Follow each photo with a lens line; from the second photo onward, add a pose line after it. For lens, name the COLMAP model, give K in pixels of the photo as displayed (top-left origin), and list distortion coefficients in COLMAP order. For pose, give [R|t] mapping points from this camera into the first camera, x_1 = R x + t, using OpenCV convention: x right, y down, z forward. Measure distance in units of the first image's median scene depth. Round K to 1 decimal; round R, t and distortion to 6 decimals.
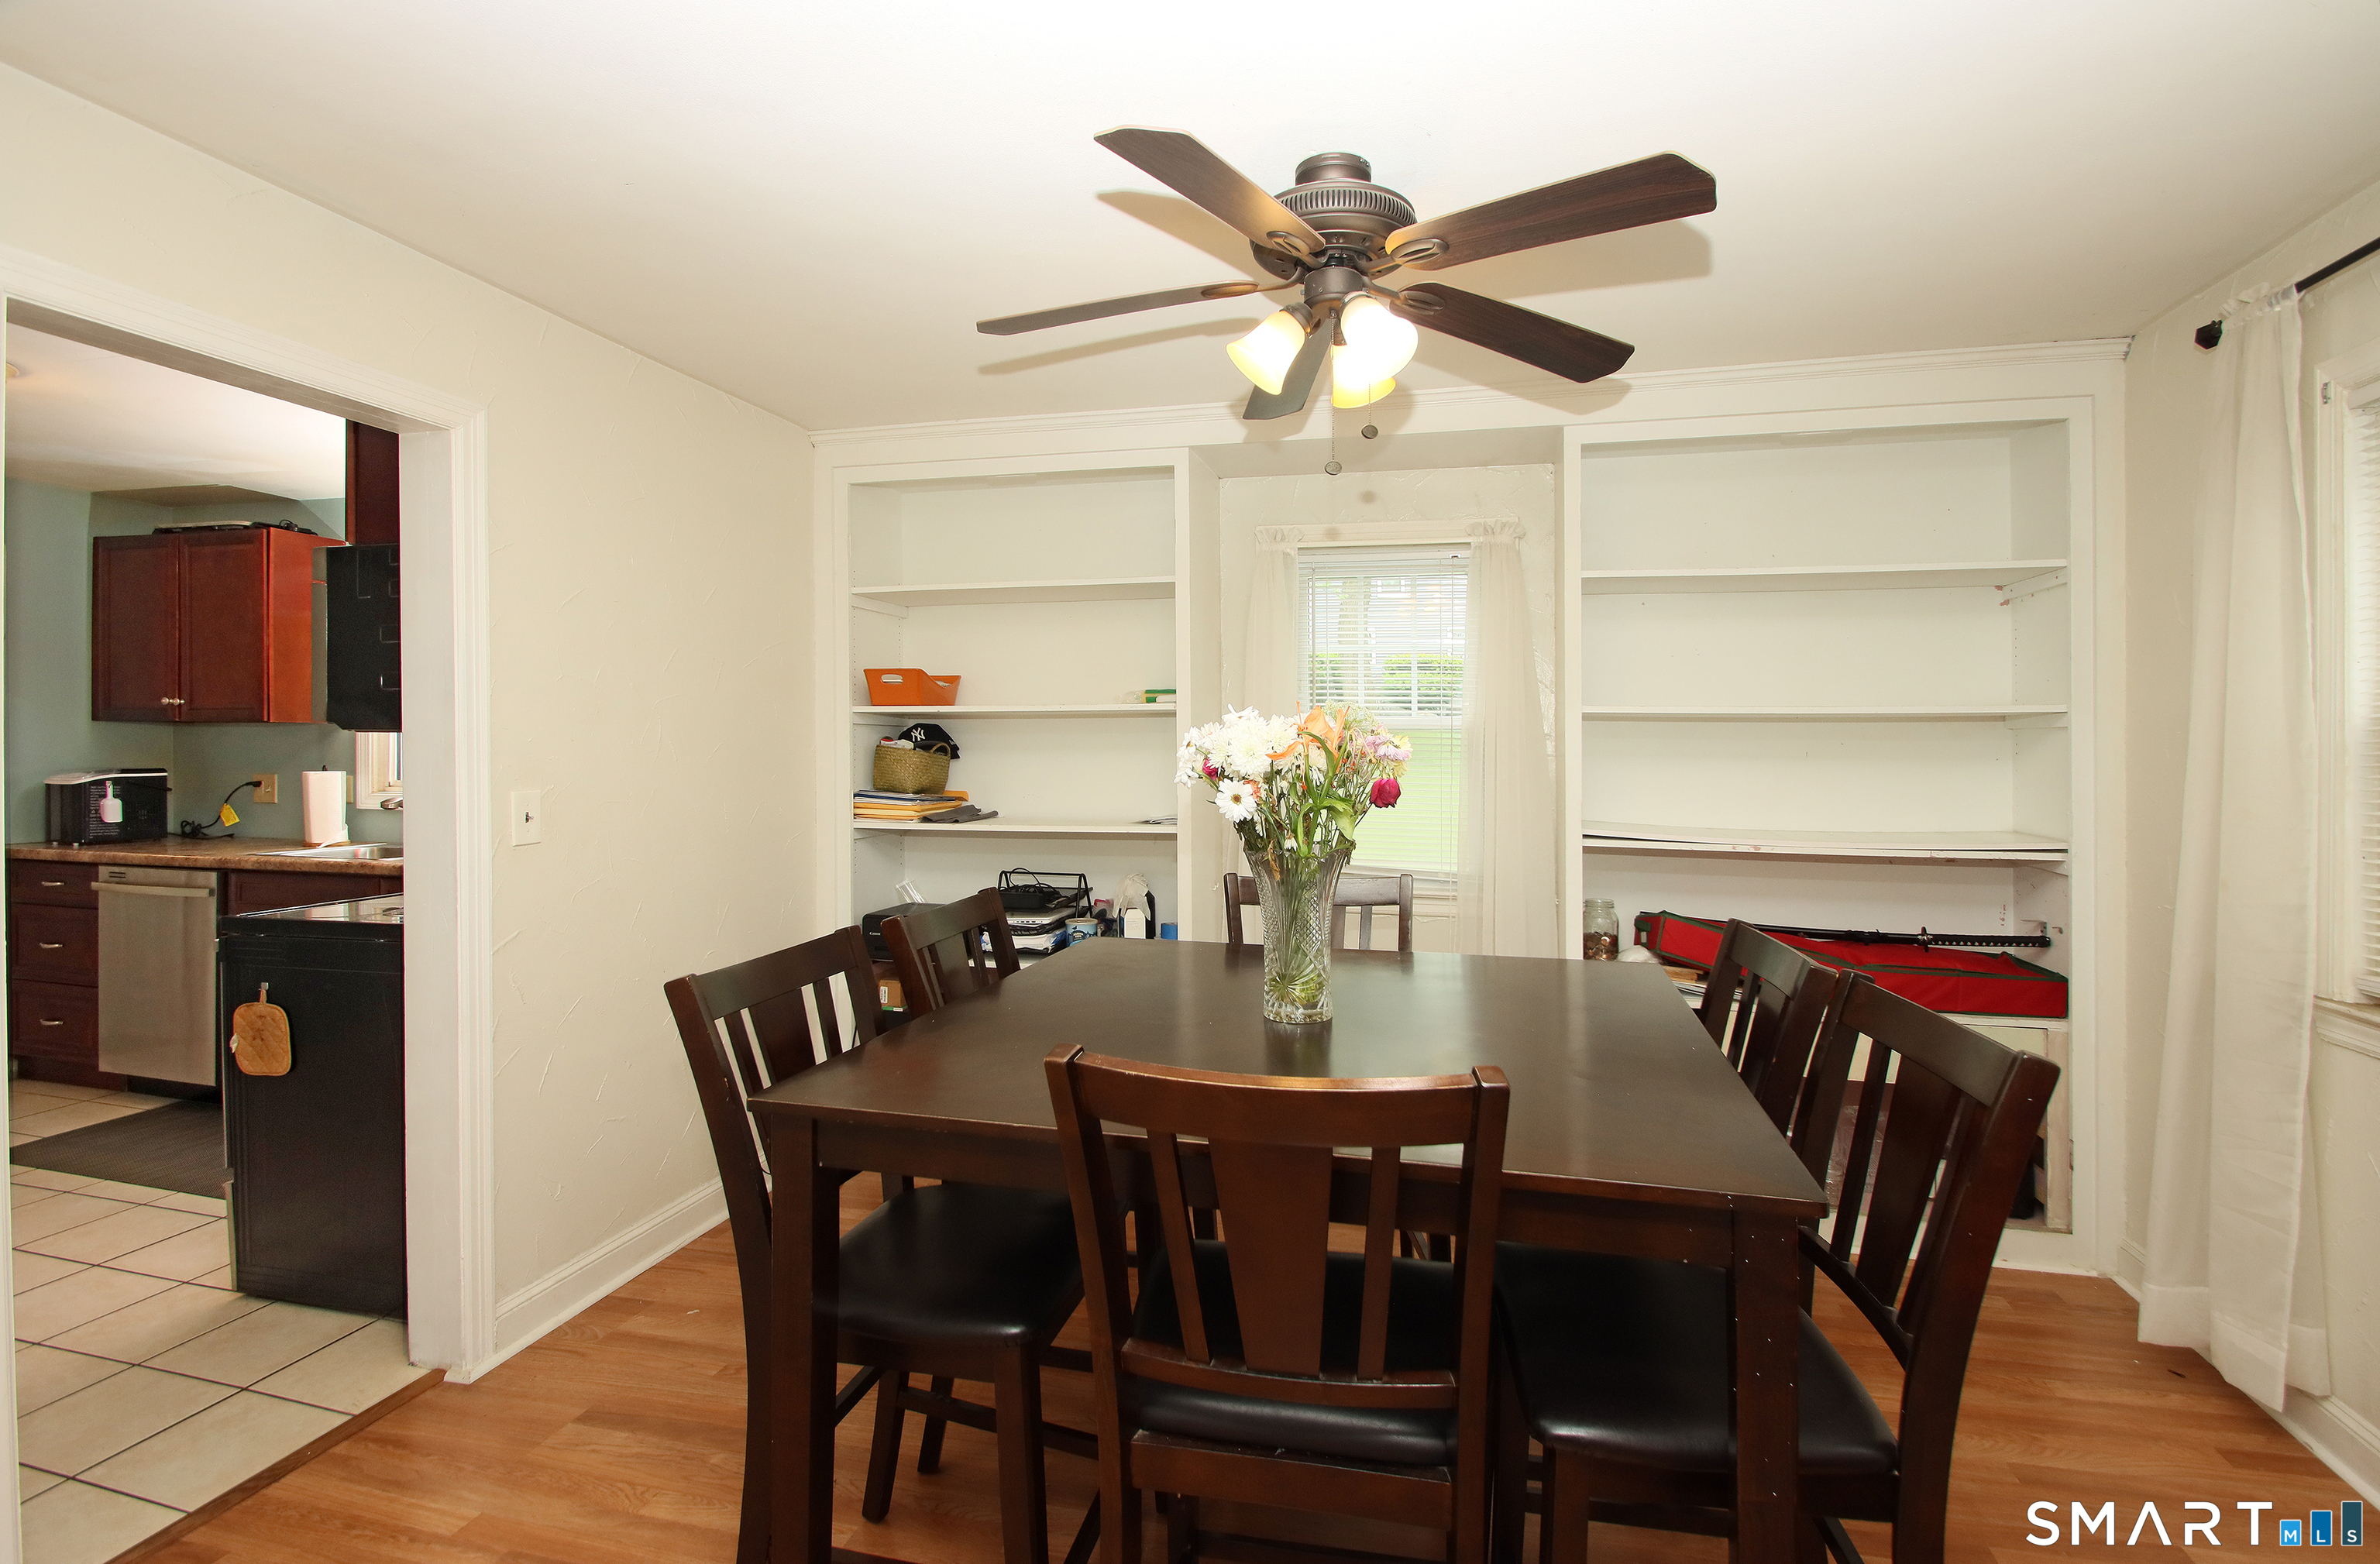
lens RADIAL K [[1106.3, 0, 1196.3], [0, 1106.3, 777.6], [0, 0, 1]] dist [0.009671, -0.015797]
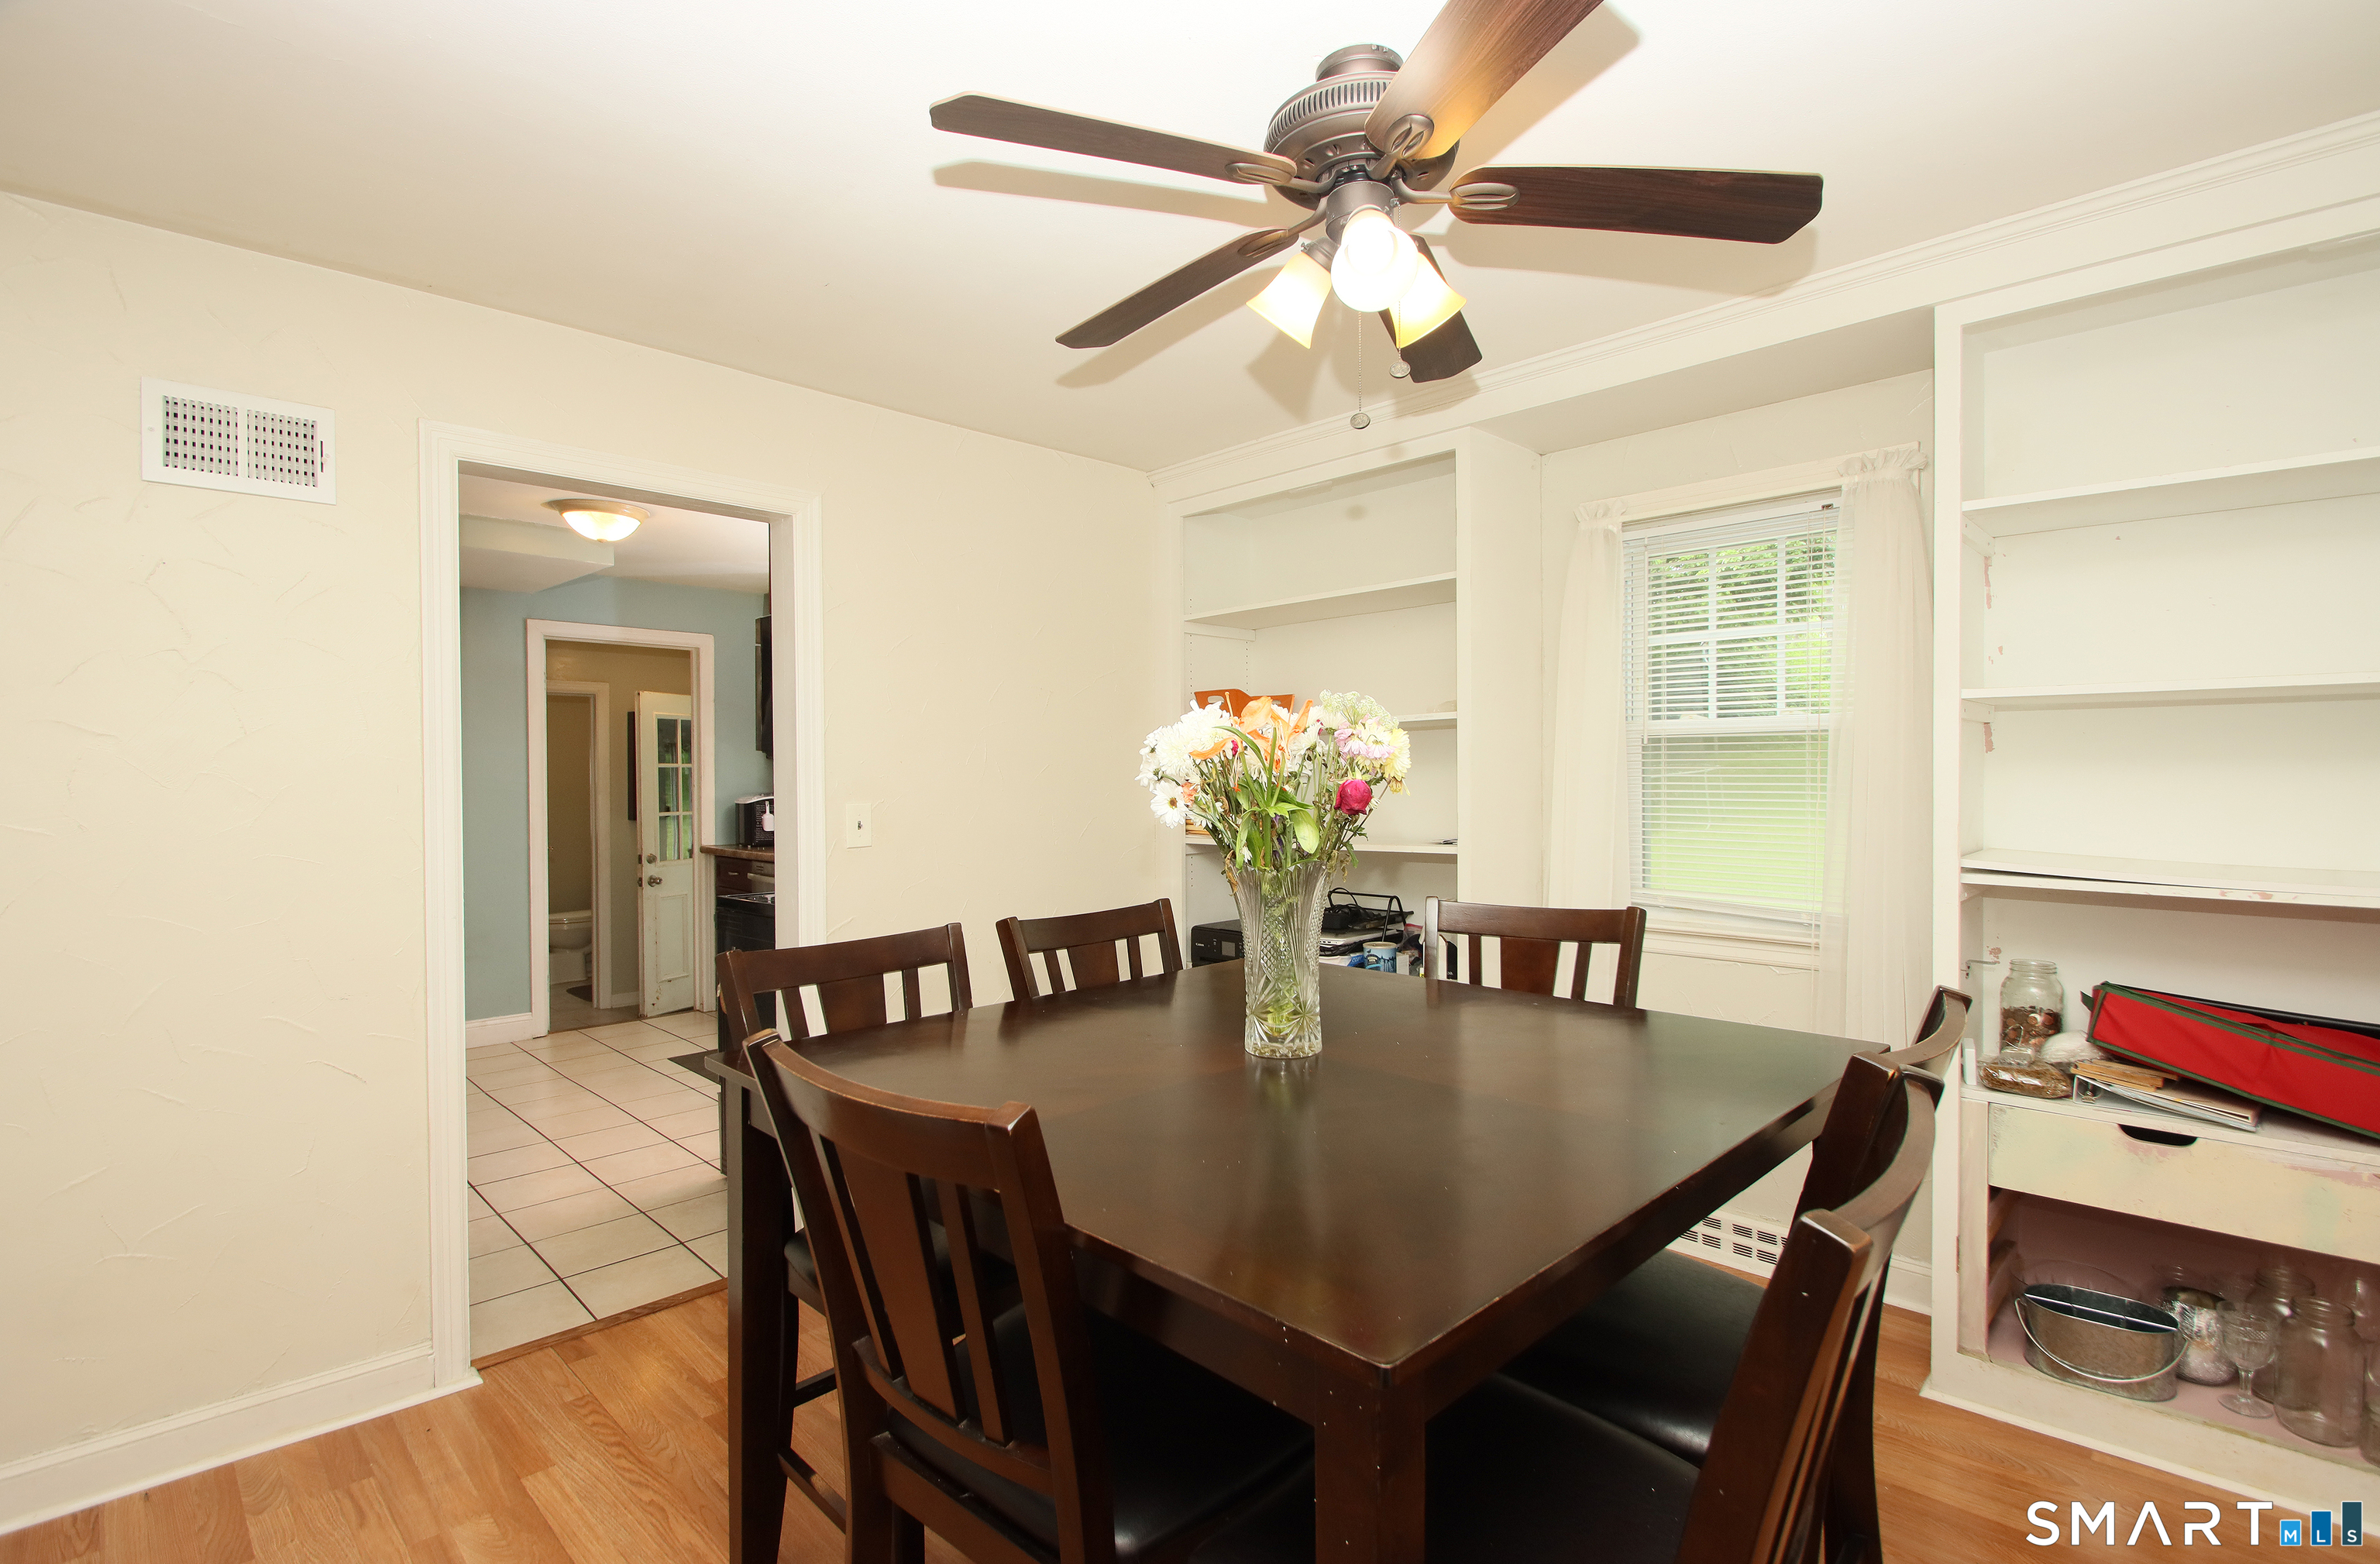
lens RADIAL K [[1084.5, 0, 1191.5], [0, 1084.5, 819.0], [0, 0, 1]] dist [0.011110, -0.017608]
pose [[0.859077, 0.007682, -0.511790, 0.256394], [-0.001875, 0.999928, 0.011862, 0.011181], [0.511844, -0.009231, 0.859029, 0.123635]]
